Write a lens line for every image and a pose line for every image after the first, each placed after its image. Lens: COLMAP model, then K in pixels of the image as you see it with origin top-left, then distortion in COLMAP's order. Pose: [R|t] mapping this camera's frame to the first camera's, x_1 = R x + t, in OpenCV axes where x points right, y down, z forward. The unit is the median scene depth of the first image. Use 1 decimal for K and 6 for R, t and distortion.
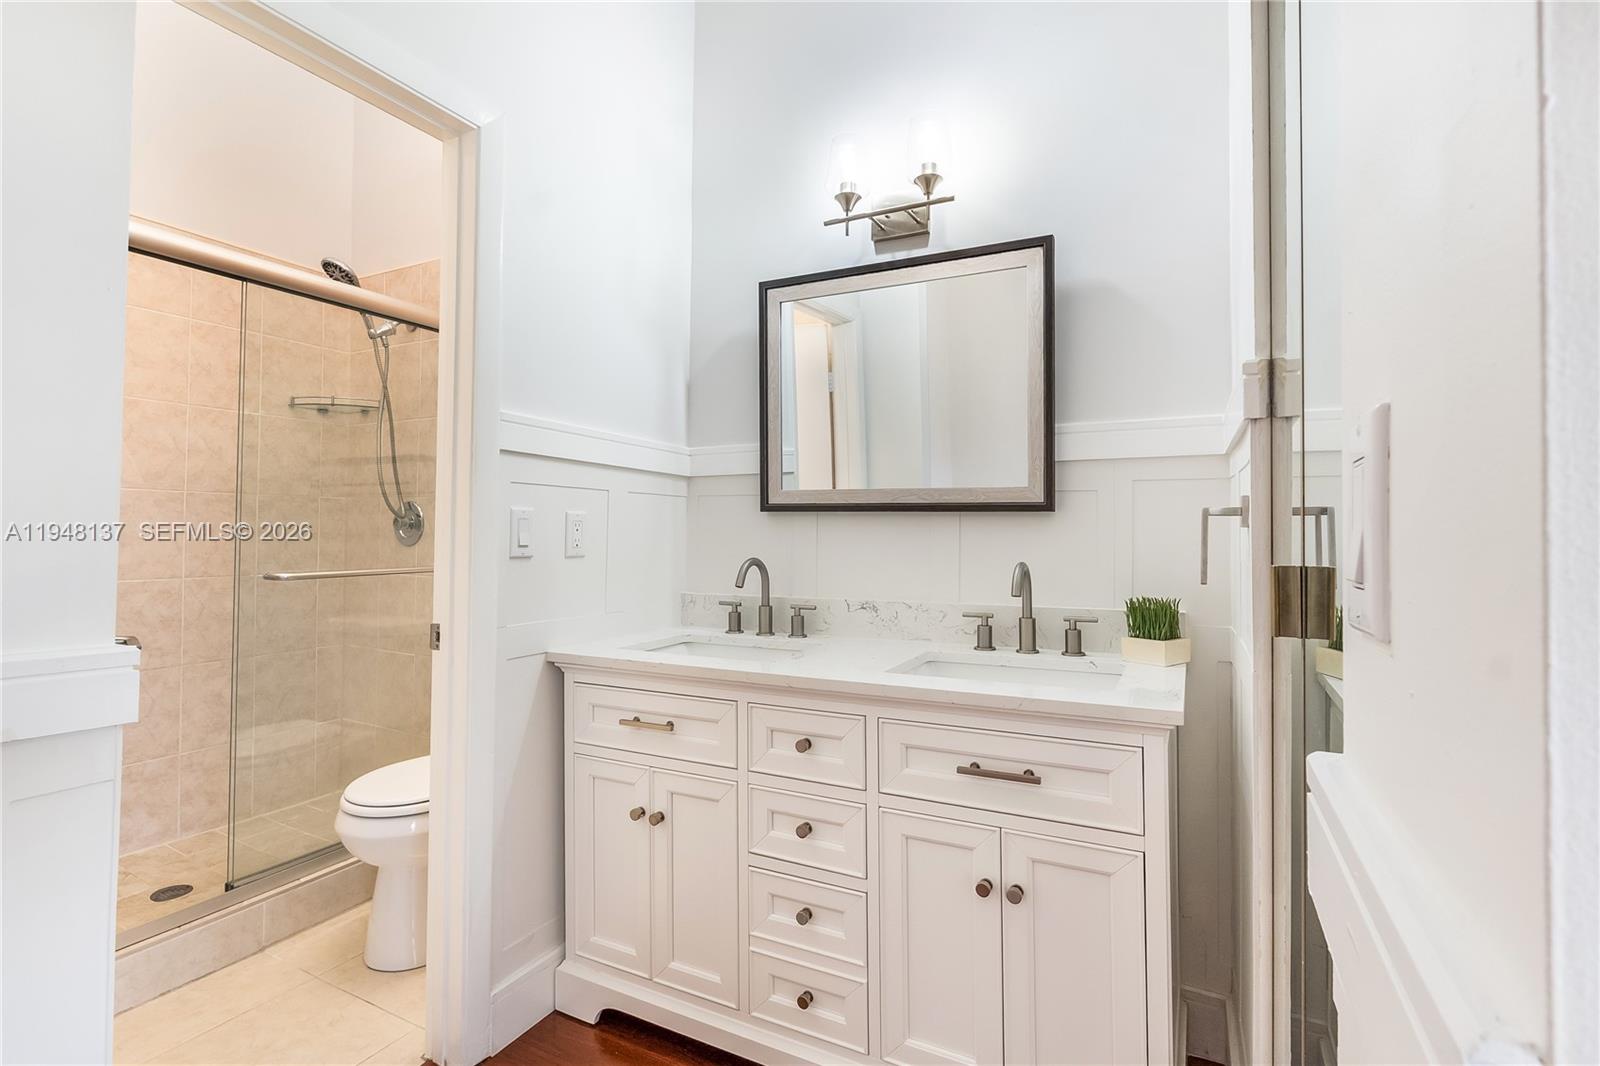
lens RADIAL K [[747.8, 0, 797.3], [0, 747.8, 520.5], [0, 0, 1]] dist [-0.002161, 0.000040]
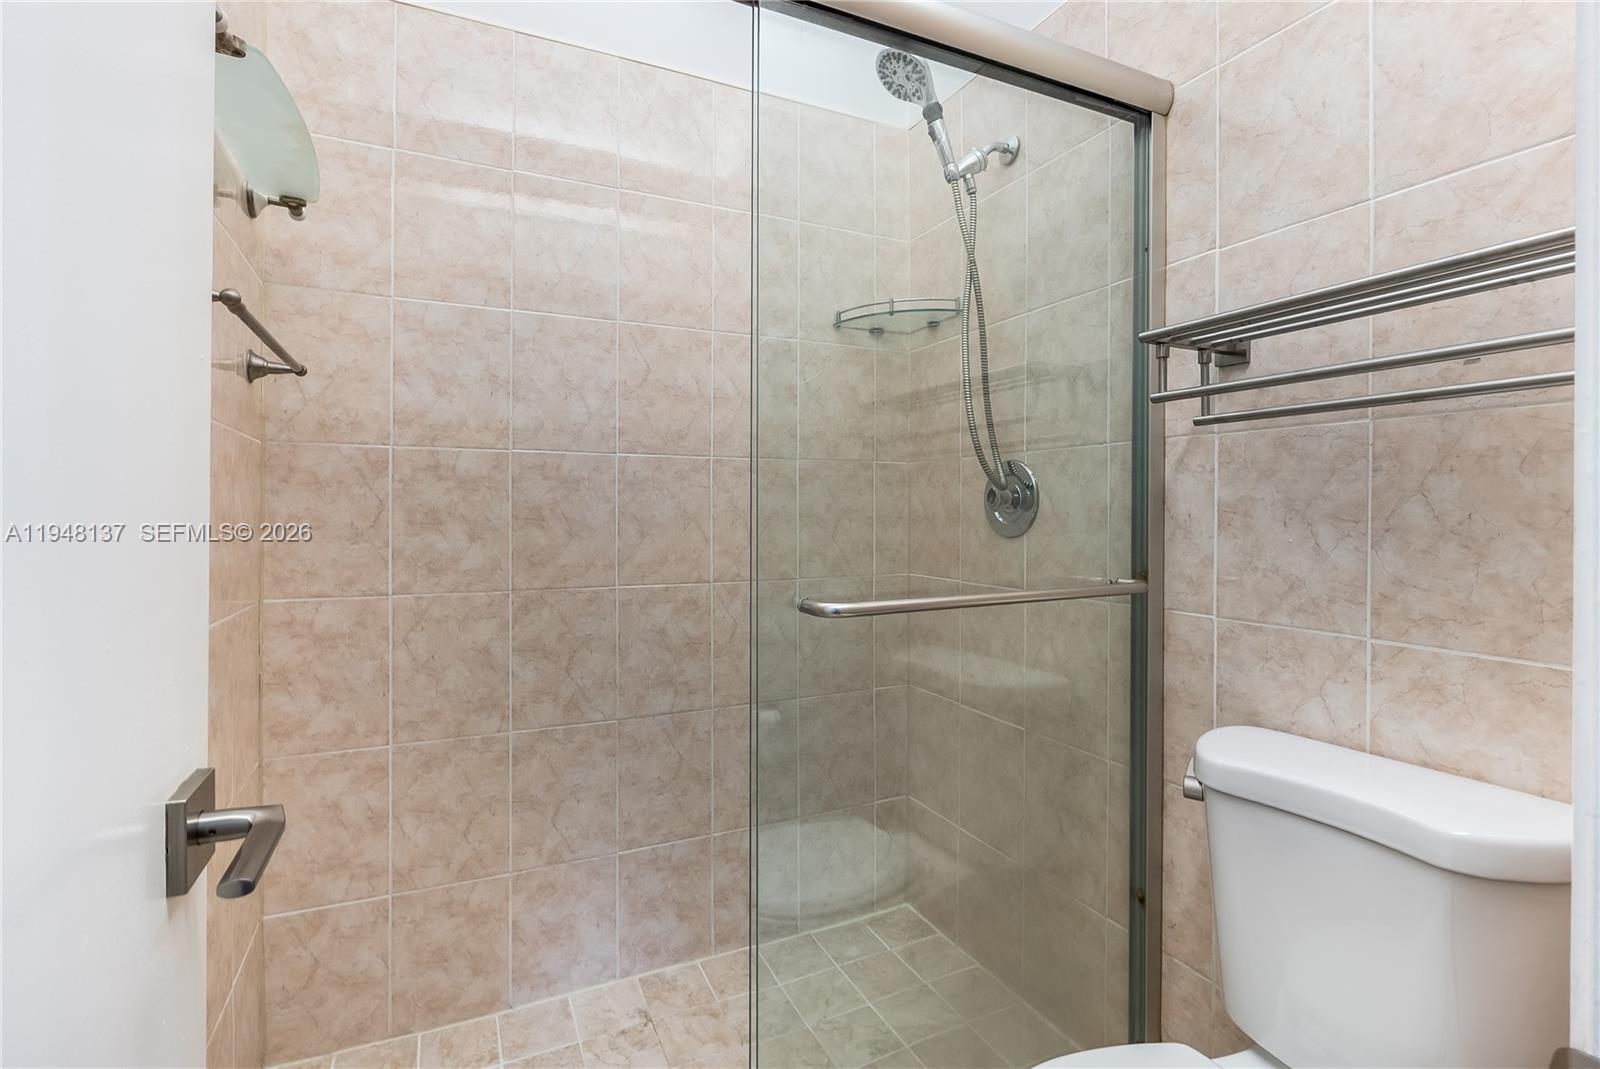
lens RADIAL K [[747.8, 0, 797.3], [0, 747.8, 522.0], [0, 0, 1]] dist [-0.002161, 0.000040]
pose [[0.798357, -0.002326, -0.602180, -0.307220], [0.016666, 0.999695, 0.018234, 0.008700], [0.601954, -0.024594, 0.798152, 0.446165]]
